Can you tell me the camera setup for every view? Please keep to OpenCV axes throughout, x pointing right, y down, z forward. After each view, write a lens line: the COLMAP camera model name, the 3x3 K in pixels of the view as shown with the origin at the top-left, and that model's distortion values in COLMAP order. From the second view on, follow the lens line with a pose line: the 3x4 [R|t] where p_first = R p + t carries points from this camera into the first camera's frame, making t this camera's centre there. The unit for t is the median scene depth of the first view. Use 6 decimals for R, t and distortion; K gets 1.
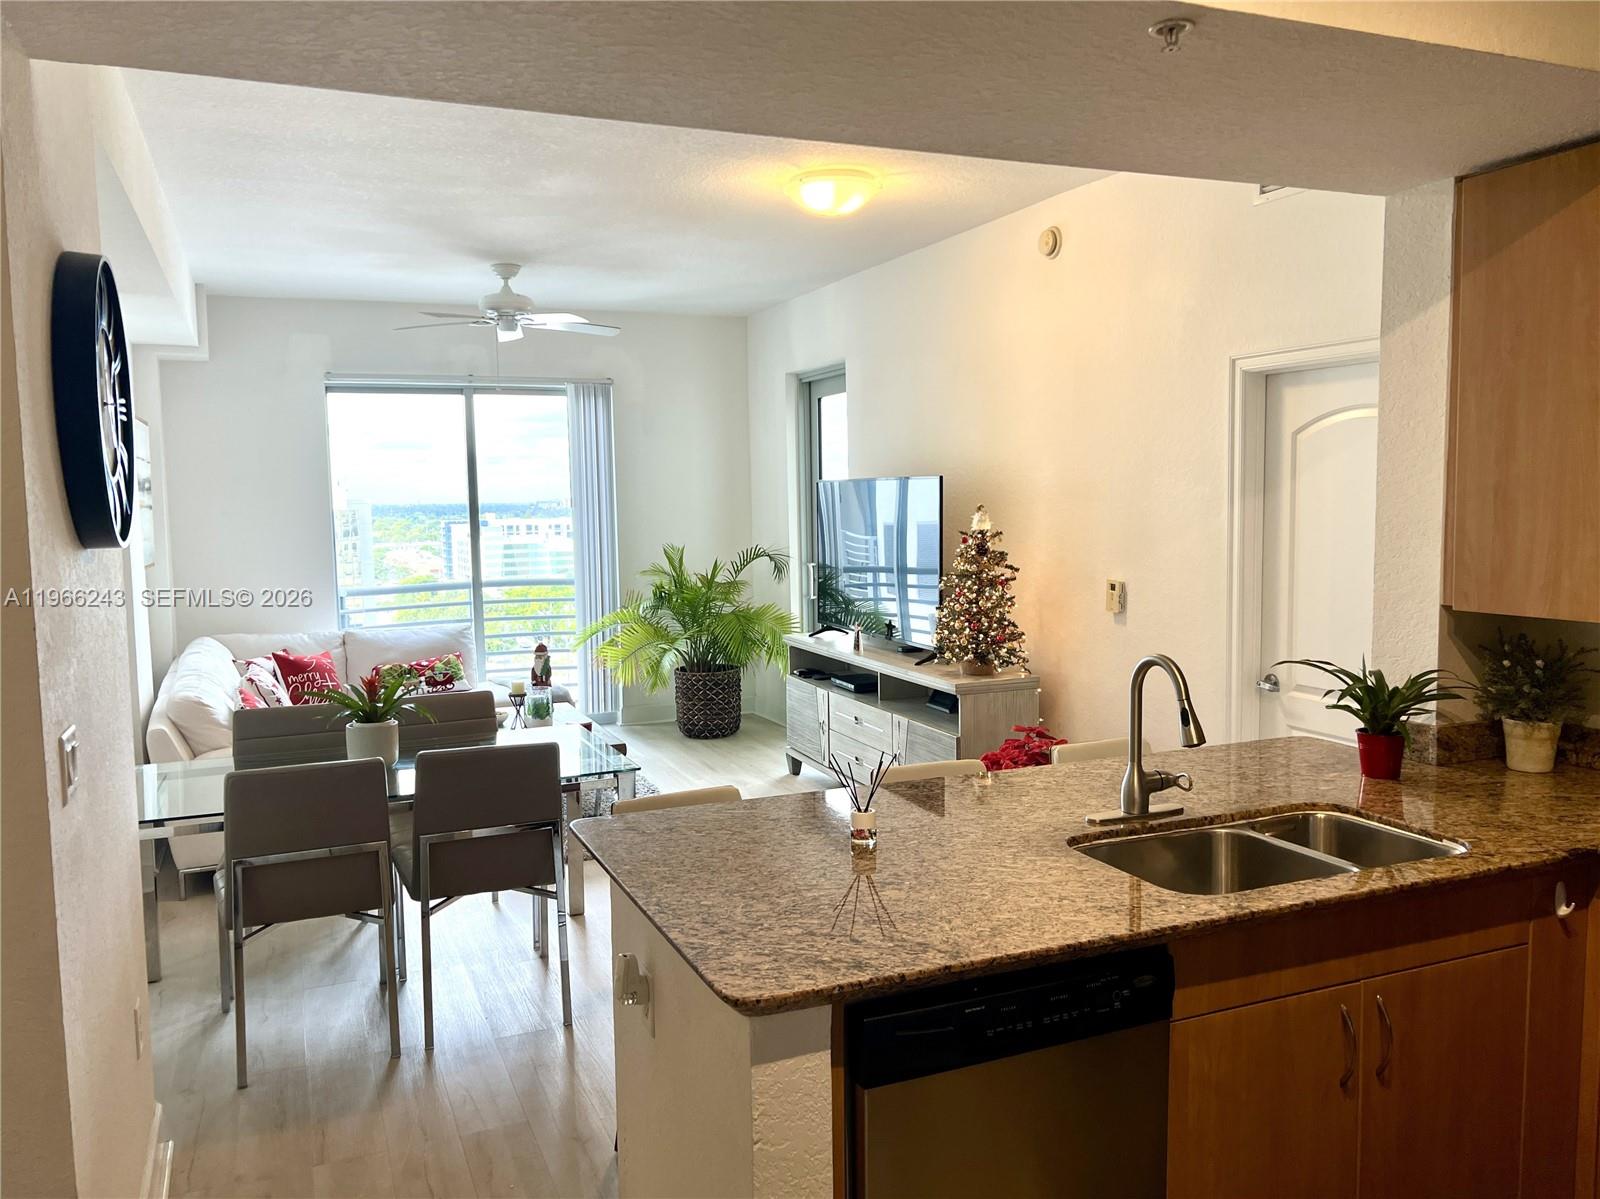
lens RADIAL K [[1245.7, 0, 800.0], [0, 1245.7, 599.5], [0, 0, 1]] dist [0.166532, -0.269831]
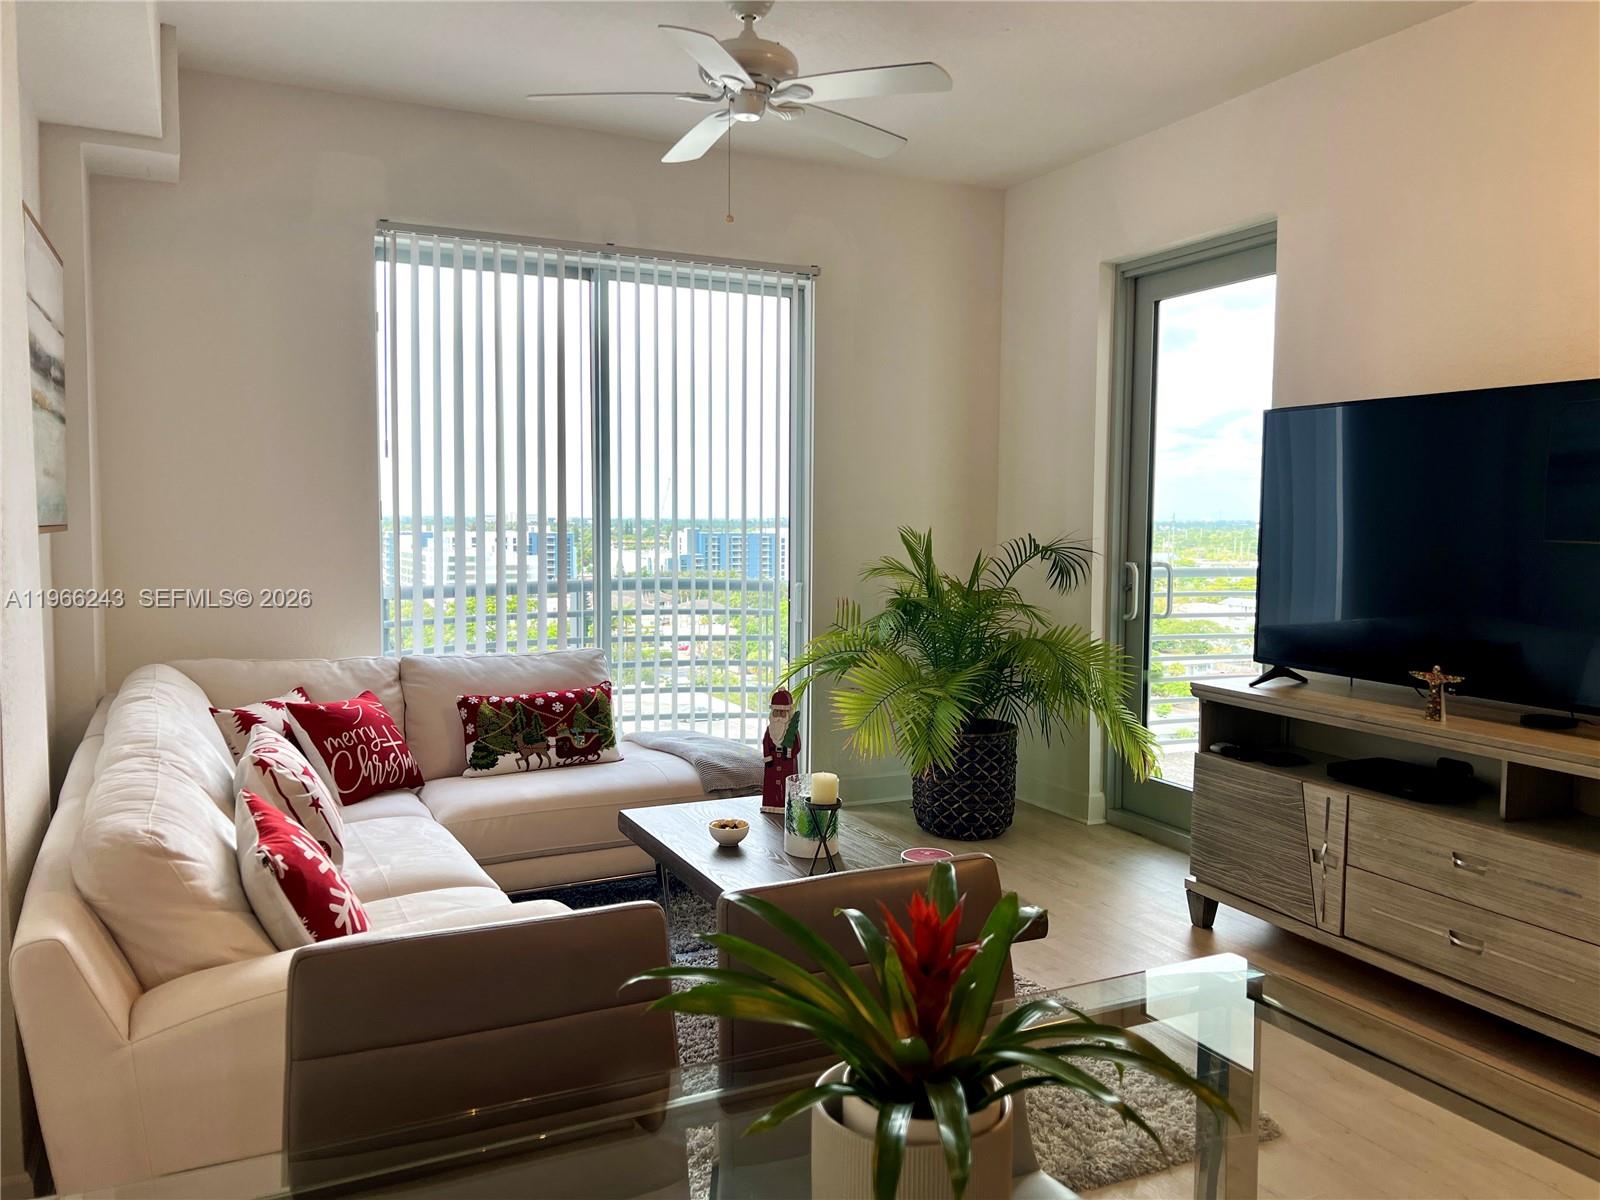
lens RADIAL K [[1193.2, 0, 800.0], [0, 1193.2, 600.0], [0, 0, 1]] dist [0.153303, -0.216838]
pose [[0.997969, 0.021945, 0.059795, -0.209851], [-0.020864, 0.999608, -0.018652, 0.005046], [-0.060181, 0.017367, 0.998036, 0.430044]]
